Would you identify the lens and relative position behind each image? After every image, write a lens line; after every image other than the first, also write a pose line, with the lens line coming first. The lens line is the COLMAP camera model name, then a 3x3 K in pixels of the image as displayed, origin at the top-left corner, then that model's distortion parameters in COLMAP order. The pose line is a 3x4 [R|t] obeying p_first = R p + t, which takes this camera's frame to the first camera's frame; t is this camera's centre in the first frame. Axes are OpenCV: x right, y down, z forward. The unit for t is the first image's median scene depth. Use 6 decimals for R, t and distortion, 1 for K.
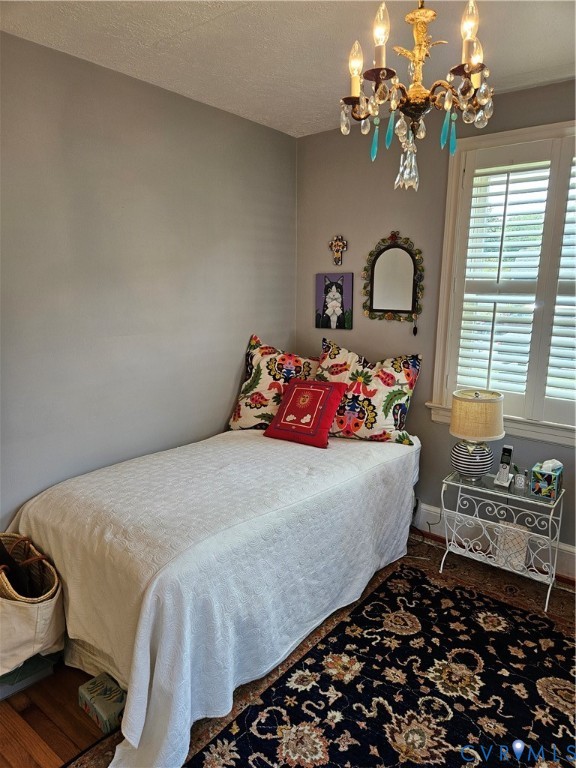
lens RADIAL K [[514.7, 0, 288.4], [0, 514.7, 377.9], [0, 0, 1]] dist [0.072792, -0.063244]
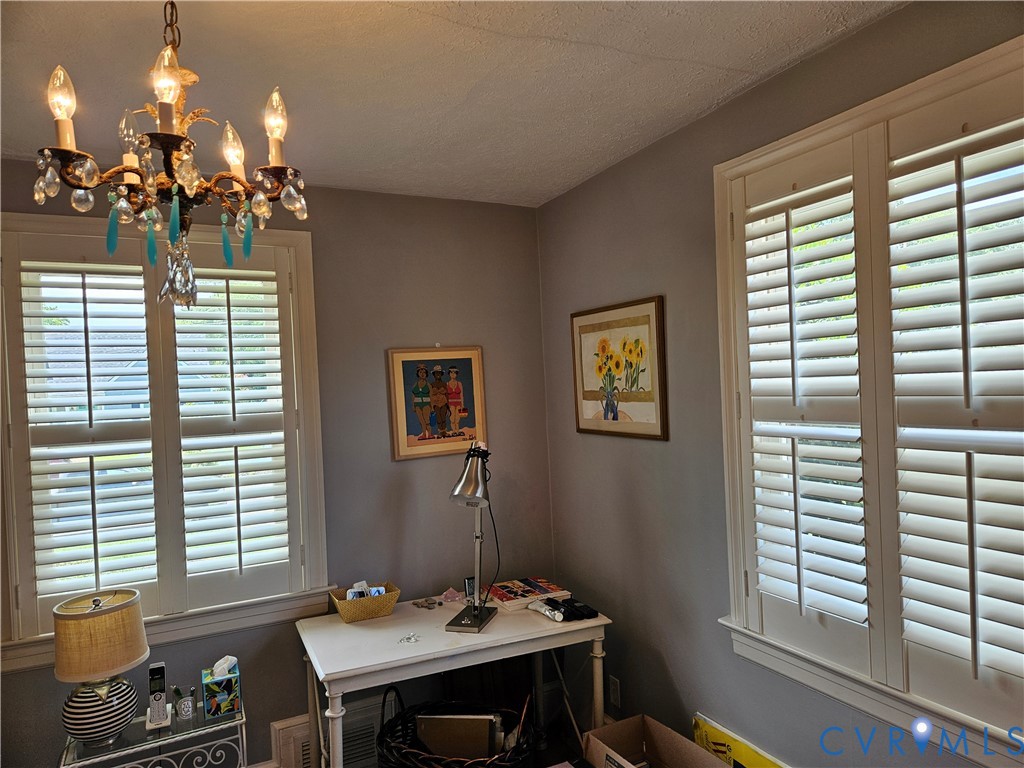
lens RADIAL K [[686.3, 0, 516.2], [0, 686.3, 390.7], [0, 0, 1]] dist [0.072792, -0.063244]
pose [[0.436051, -0.035864, 0.899207, -0.174121], [0.218368, 0.973559, -0.067063, -0.050282], [-0.873026, 0.225601, 0.432353, 0.126818]]
